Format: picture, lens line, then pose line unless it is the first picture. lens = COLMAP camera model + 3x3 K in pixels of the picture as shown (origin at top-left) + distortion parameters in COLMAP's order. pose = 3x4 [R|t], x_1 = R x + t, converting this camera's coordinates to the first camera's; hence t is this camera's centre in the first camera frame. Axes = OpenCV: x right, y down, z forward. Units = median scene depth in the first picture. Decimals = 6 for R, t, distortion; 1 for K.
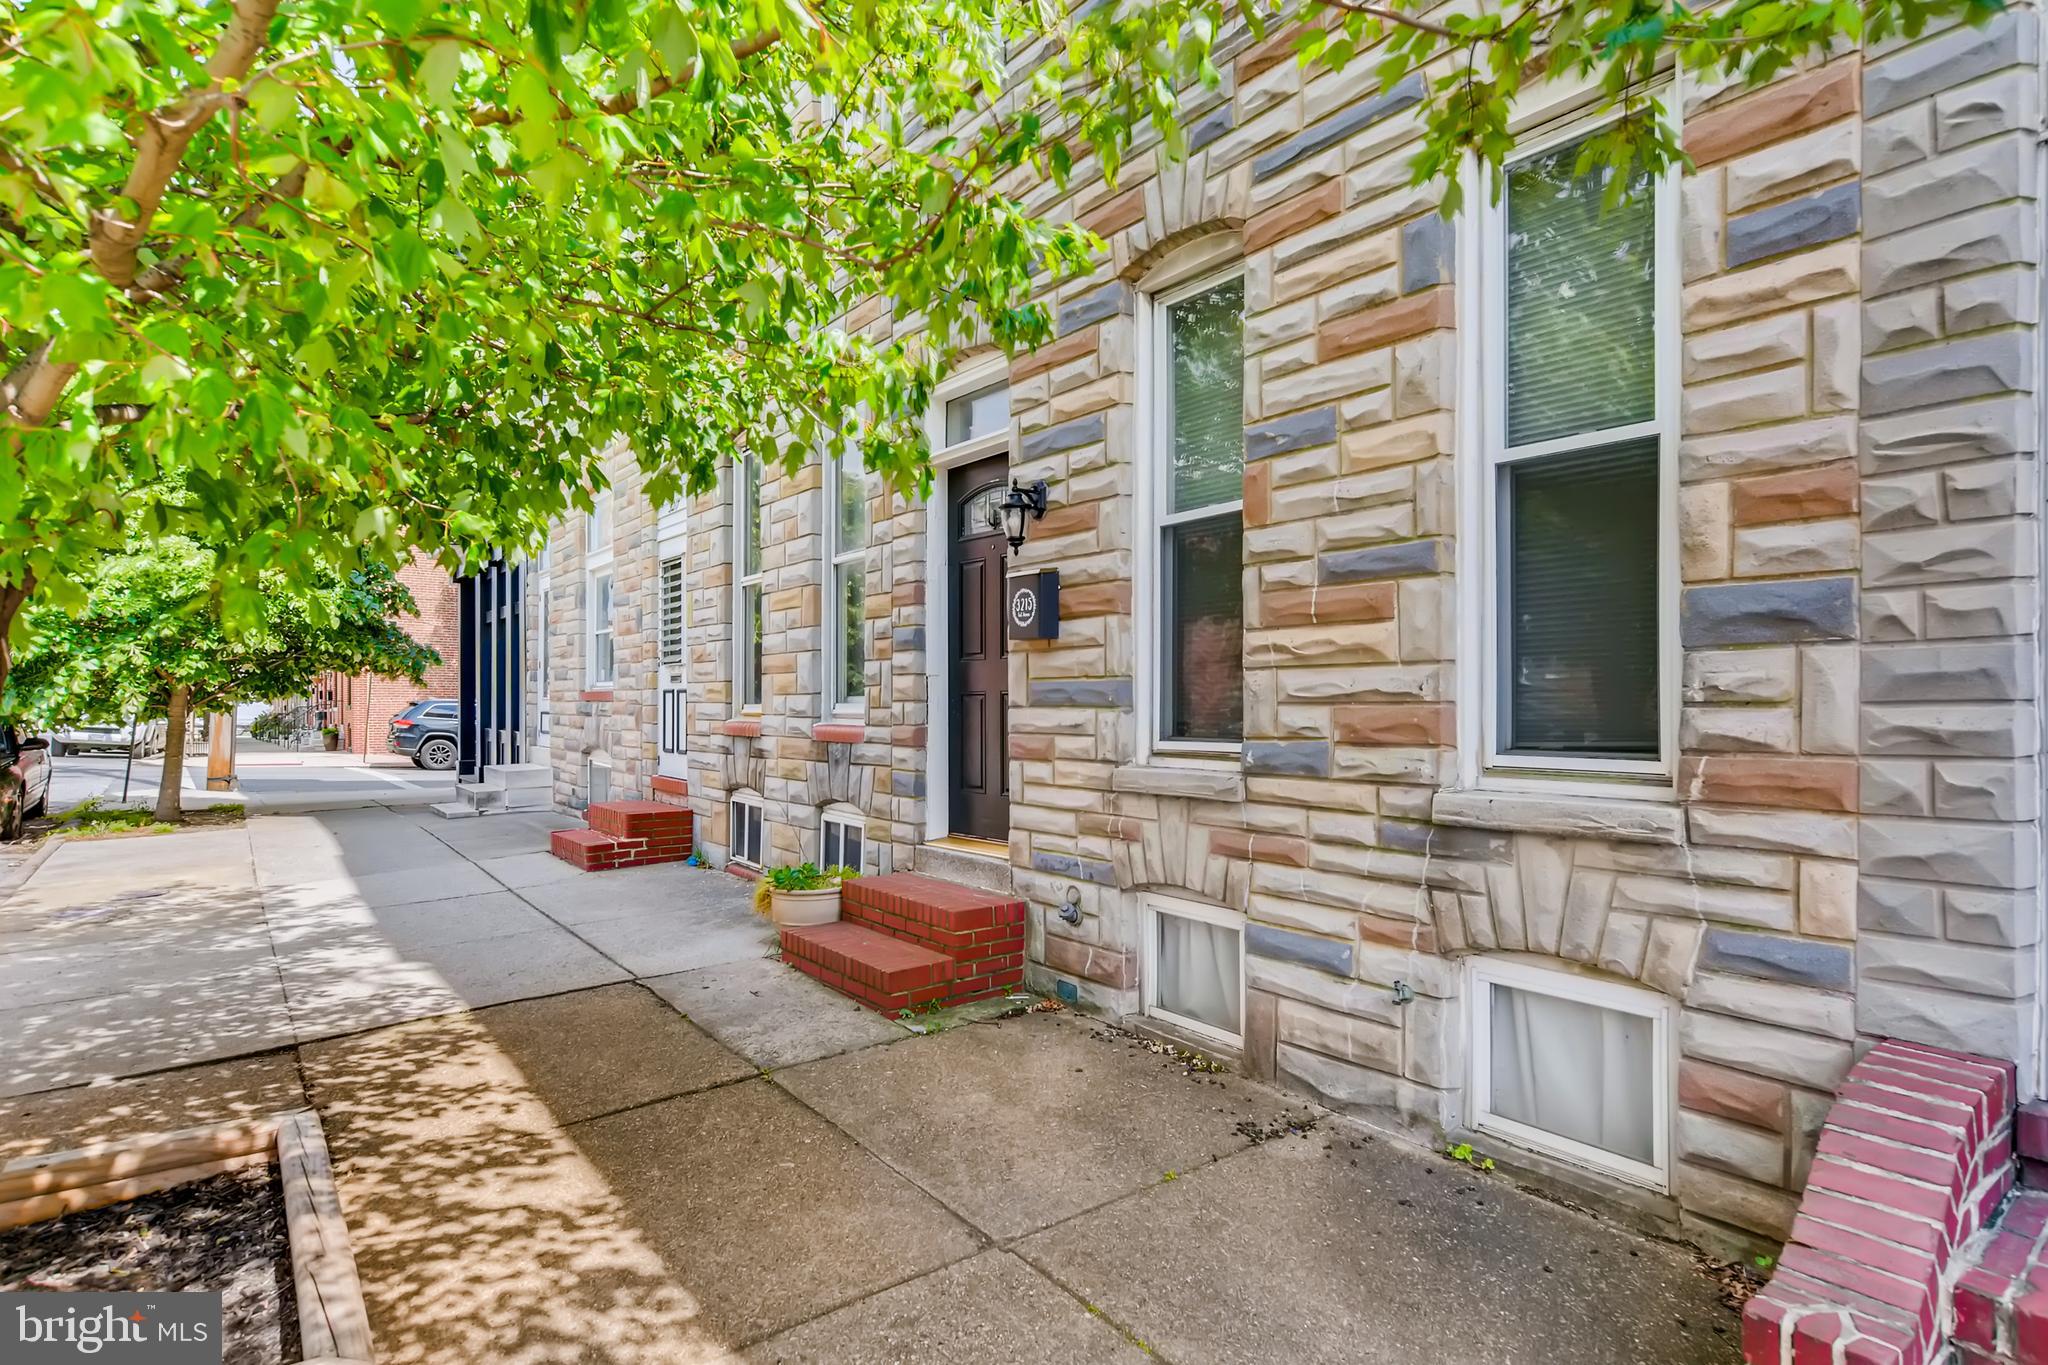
lens RADIAL K [[1038.0, 0, 1026.2], [0, 1038.0, 682.0], [0, 0, 1]] dist [-0.001968, 0.003427]
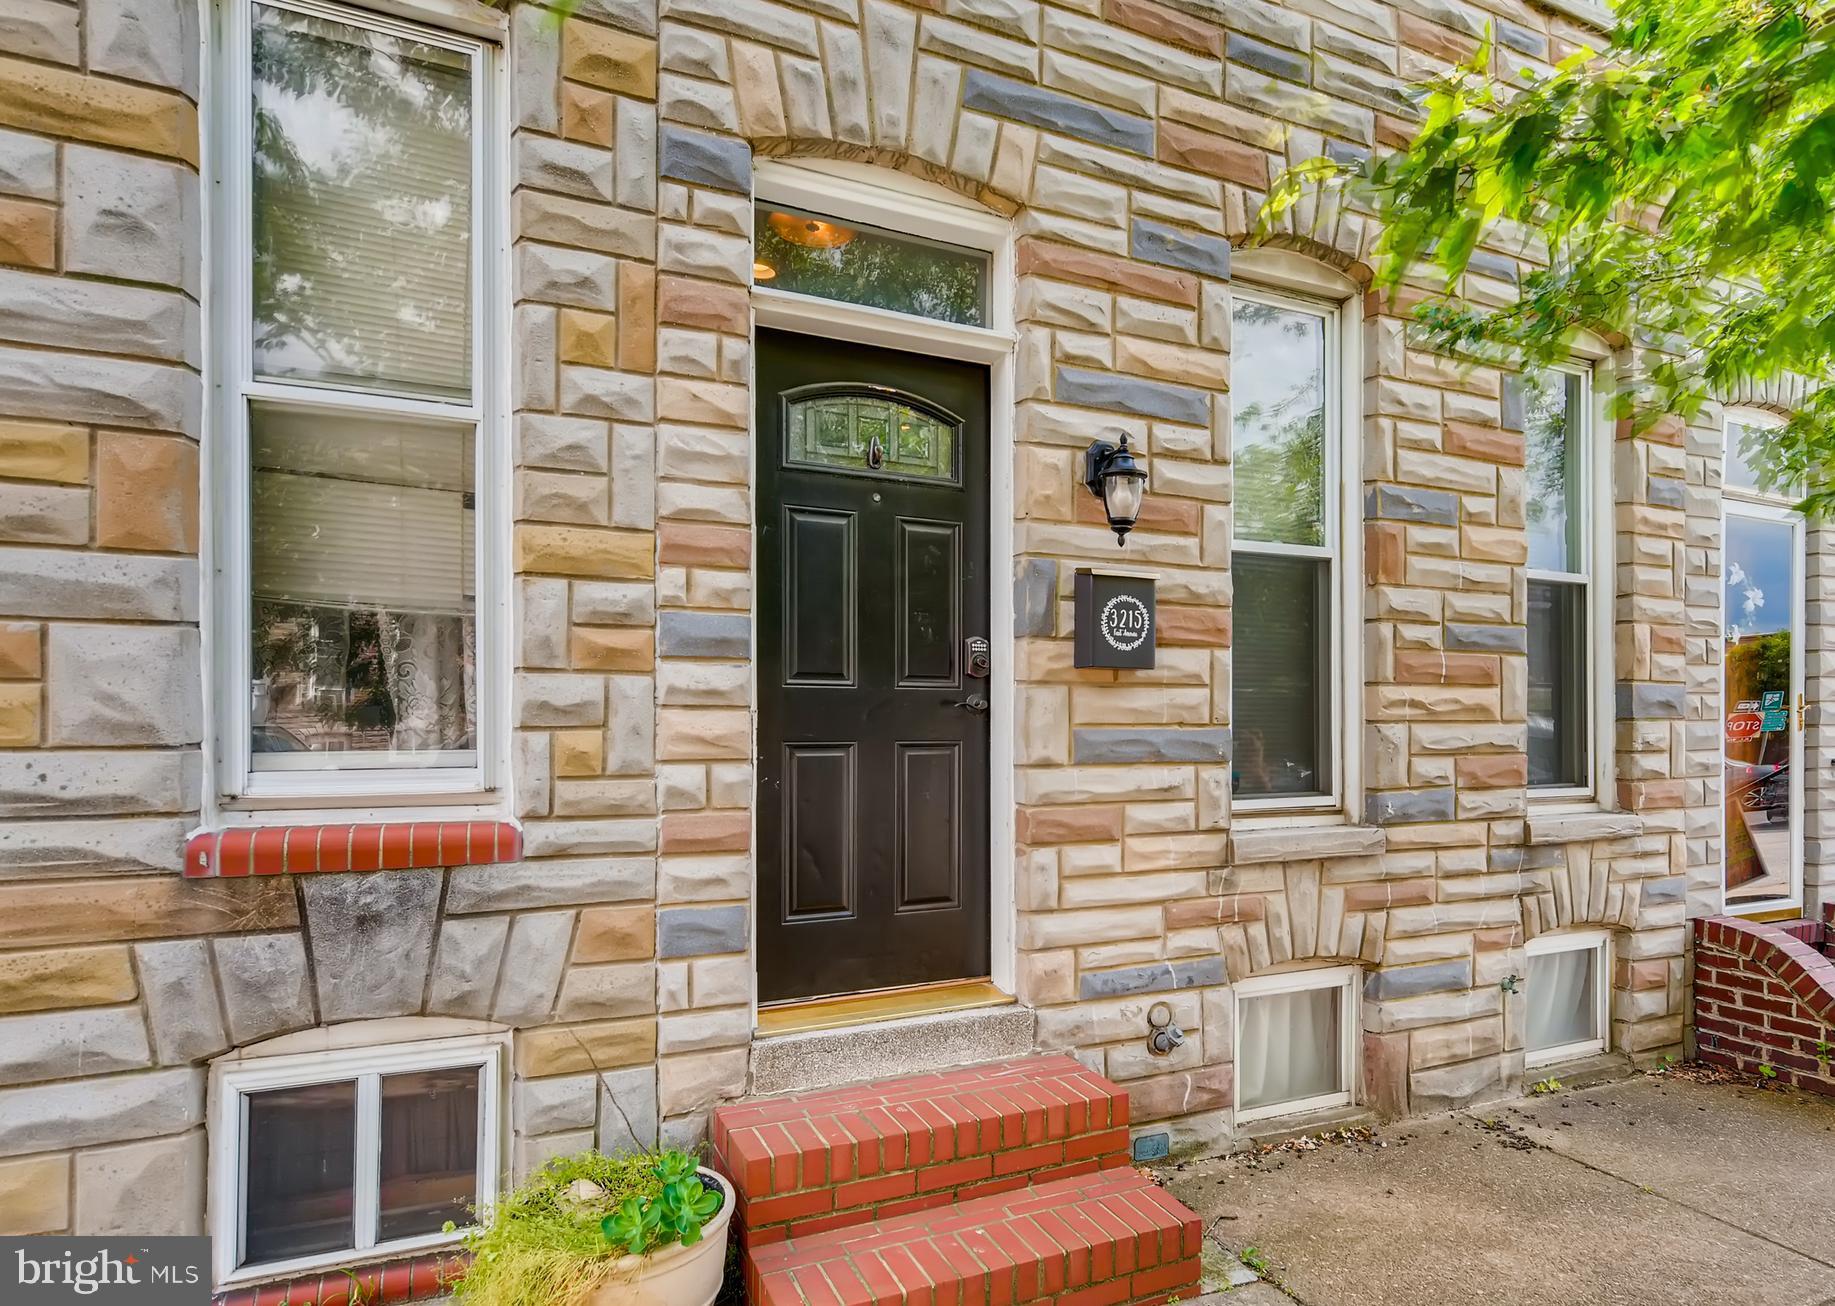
lens RADIAL K [[1042.6, 0, 983.3], [0, 1042.6, 727.2], [0, 0, 1]] dist [-0.003715, 0.000080]
pose [[0.216676, 0.010330, 0.976189, -0.894030], [-0.014714, 0.999865, -0.007314, 0.006197], [-0.976133, -0.012779, 0.216798, 1.196349]]
